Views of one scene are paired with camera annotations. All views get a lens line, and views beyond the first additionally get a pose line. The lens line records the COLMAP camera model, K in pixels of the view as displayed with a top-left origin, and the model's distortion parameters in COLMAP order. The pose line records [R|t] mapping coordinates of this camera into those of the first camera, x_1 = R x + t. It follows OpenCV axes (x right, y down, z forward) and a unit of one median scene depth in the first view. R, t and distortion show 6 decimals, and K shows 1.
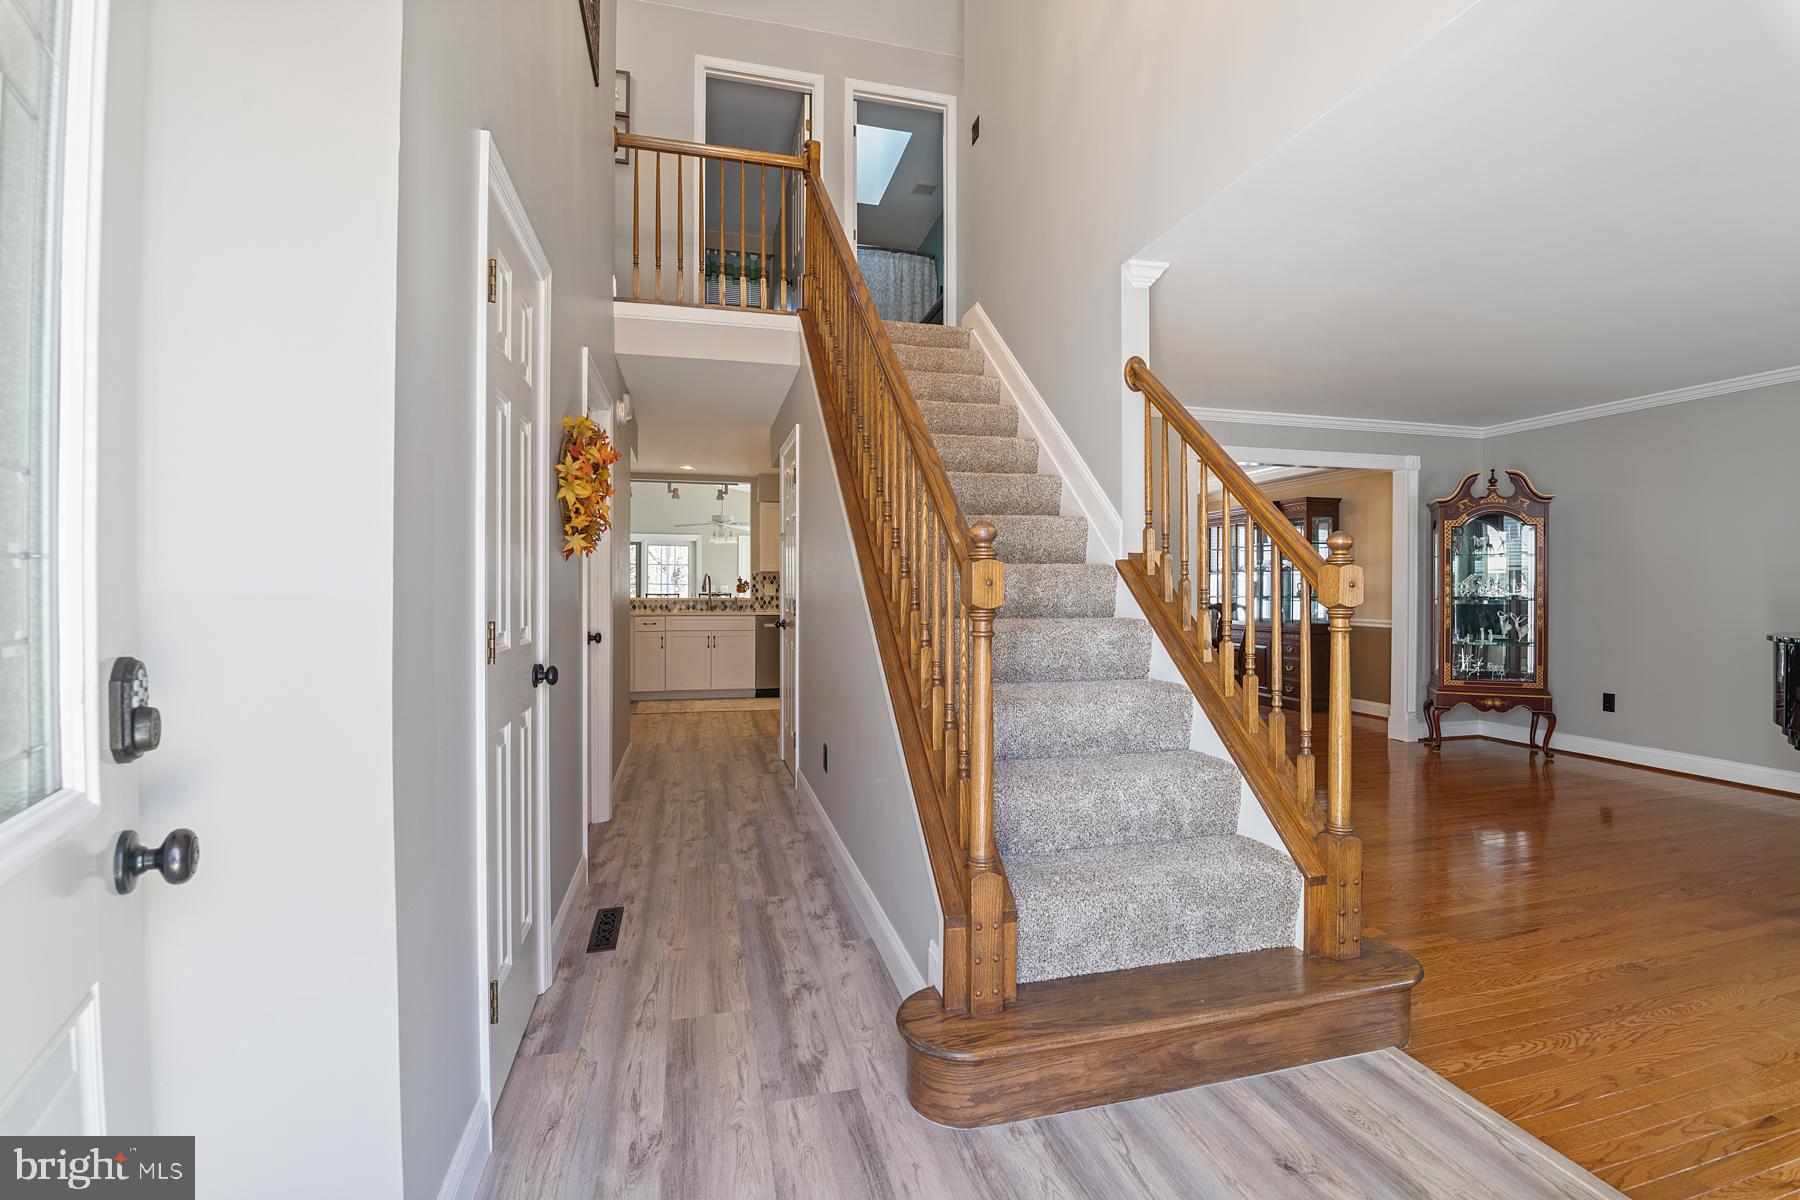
lens RADIAL K [[798.2, 0, 906.5], [0, 798.2, 594.3], [0, 0, 1]] dist [-0.021096, -0.003249]
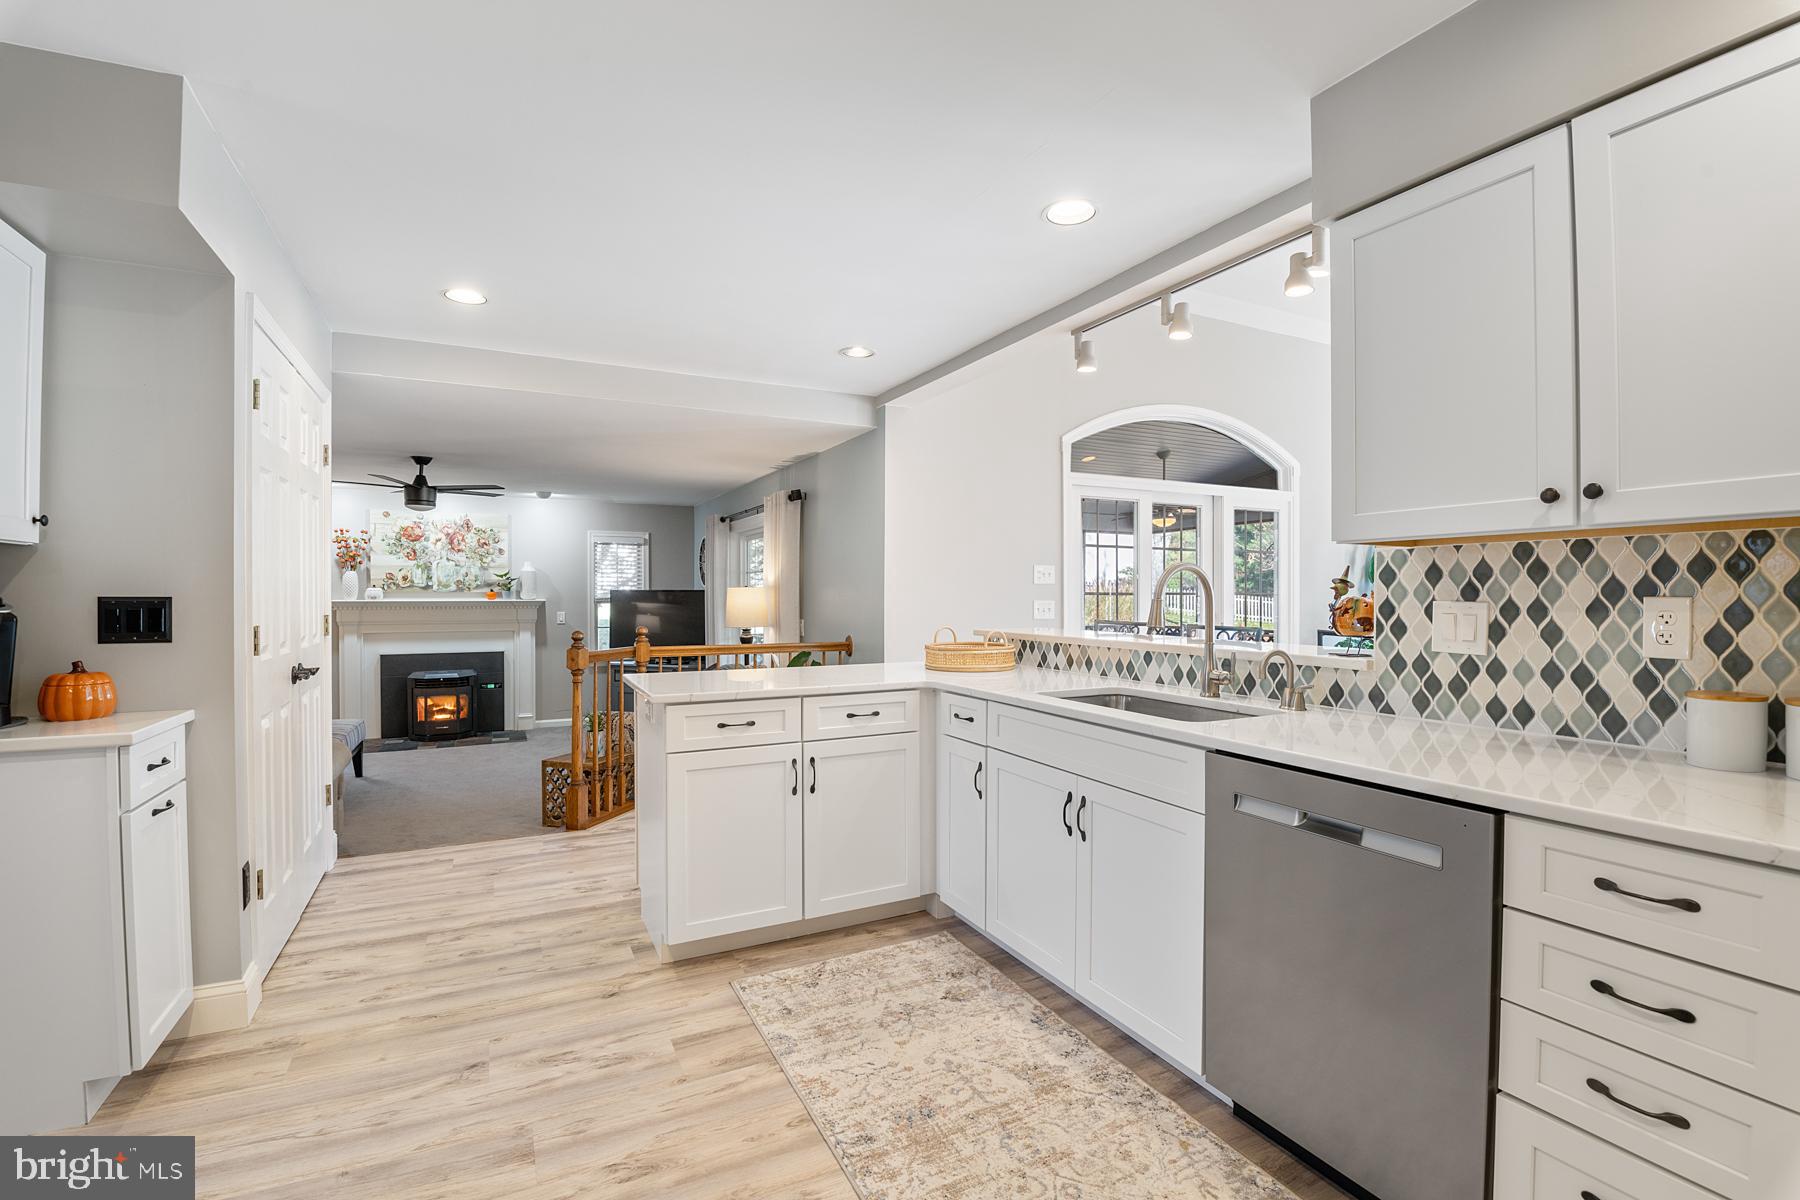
lens RADIAL K [[798.2, 0, 916.0], [0, 798.2, 594.2], [0, 0, 1]] dist [-0.021096, -0.003249]
pose [[0.215170, 0.001311, -0.976576, 0.003510], [-0.006617, 0.999978, -0.000115, -0.013734], [0.976554, 0.006486, 0.215174, 0.822499]]
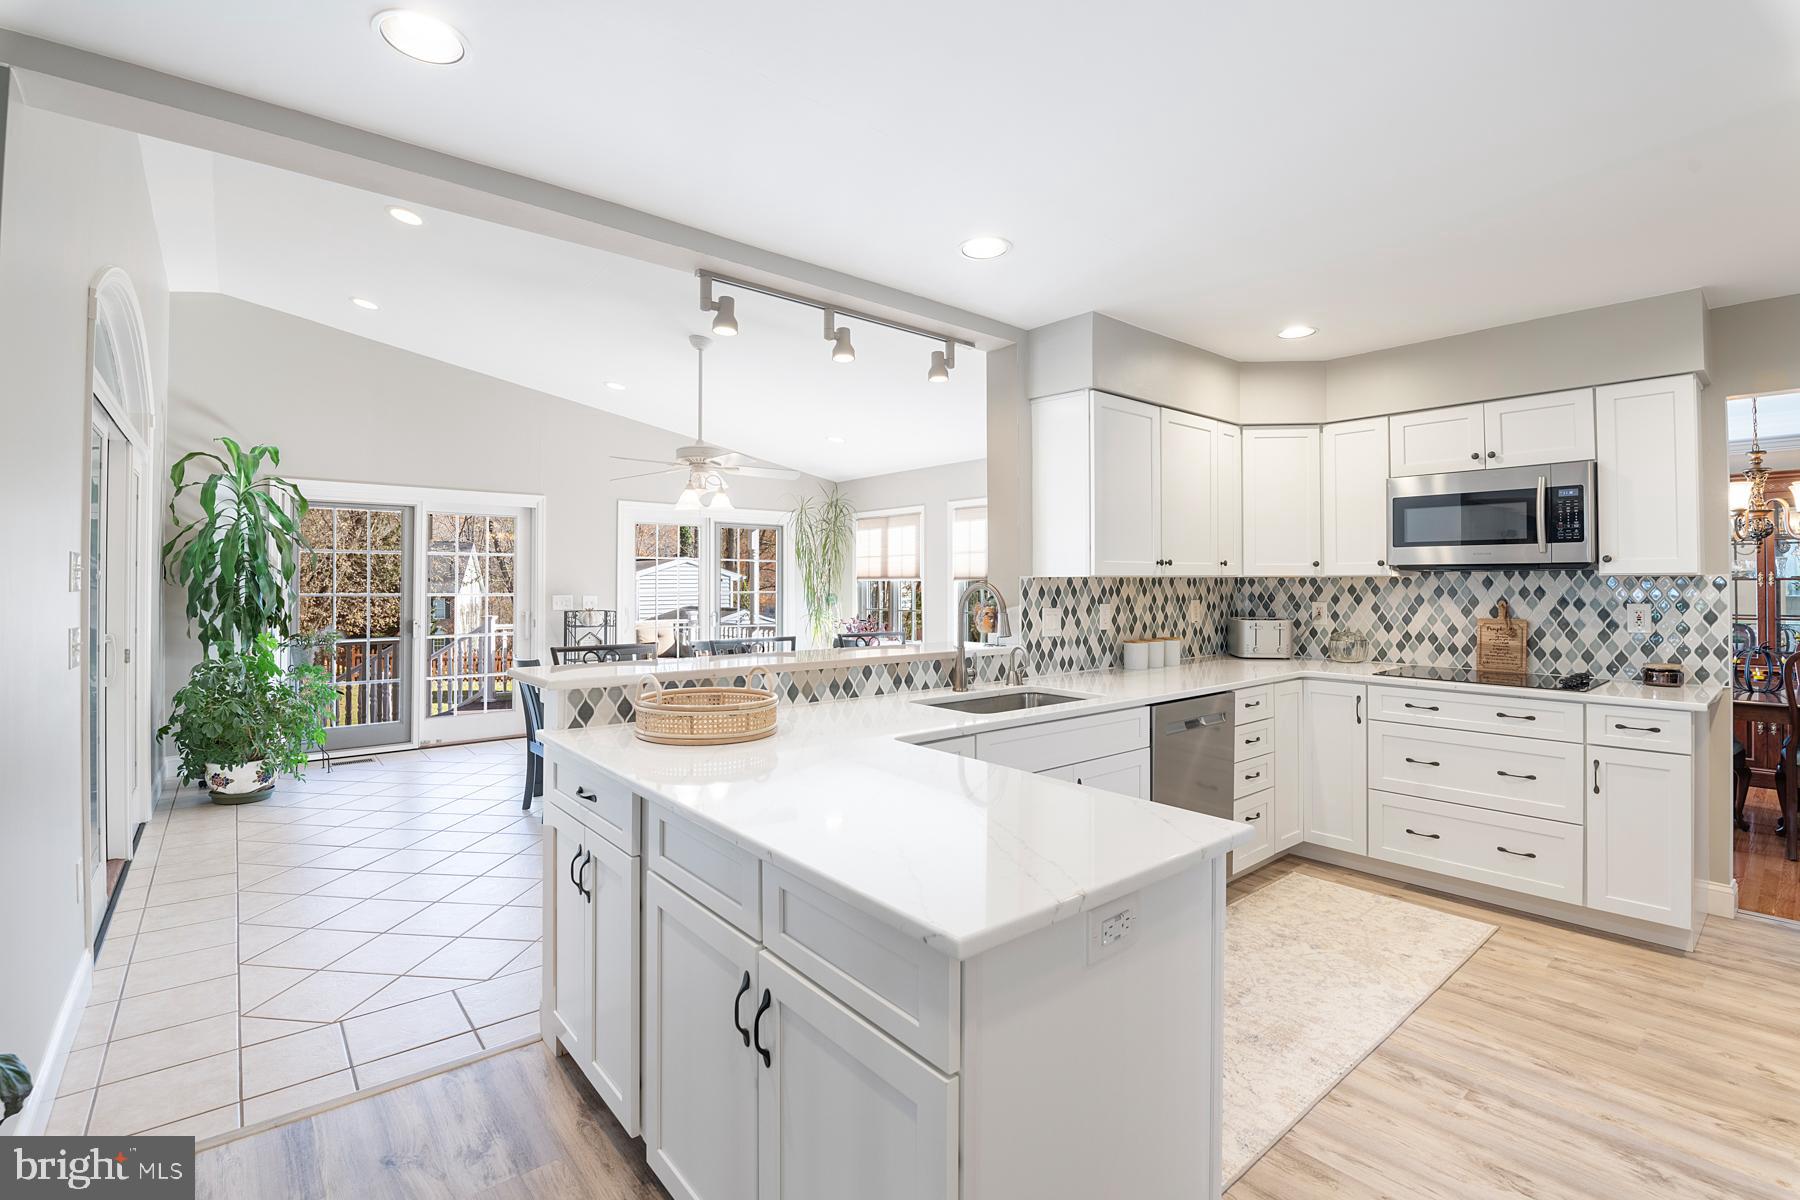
lens RADIAL K [[798.2, 0, 879.5], [0, 798.2, 570.1], [0, 0, 1]] dist [-0.021096, -0.003249]
pose [[0.916480, 0.006610, 0.400027, -0.408742], [0.002401, 0.999755, -0.022020, -0.023017], [-0.400074, 0.021141, 0.916239, 0.684020]]
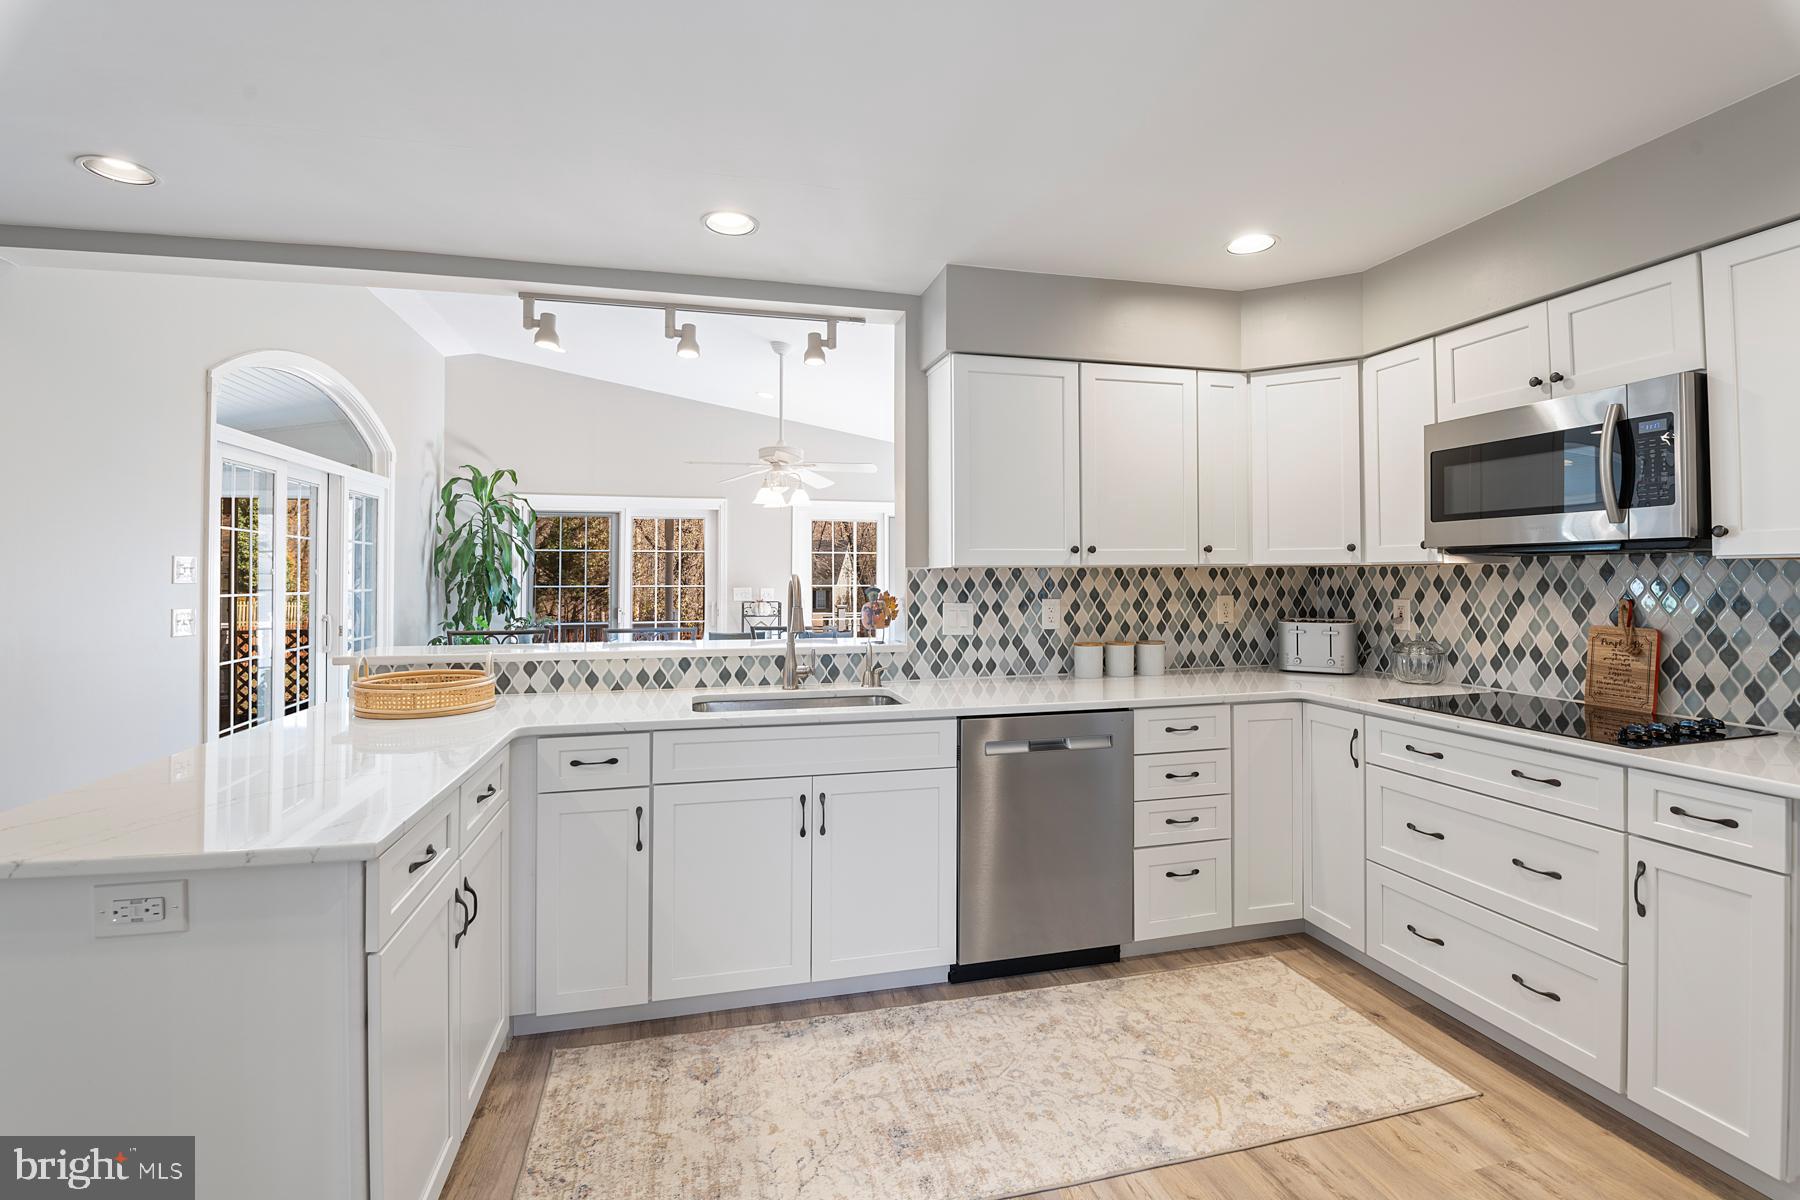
lens RADIAL K [[798.2, 0, 889.0], [0, 798.2, 558.8], [0, 0, 1]] dist [-0.021096, -0.003249]
pose [[0.999698, -0.003405, -0.024348, -0.194679], [0.002702, 0.999579, -0.028879, -0.022073], [0.024436, 0.028805, 0.999286, 0.660529]]
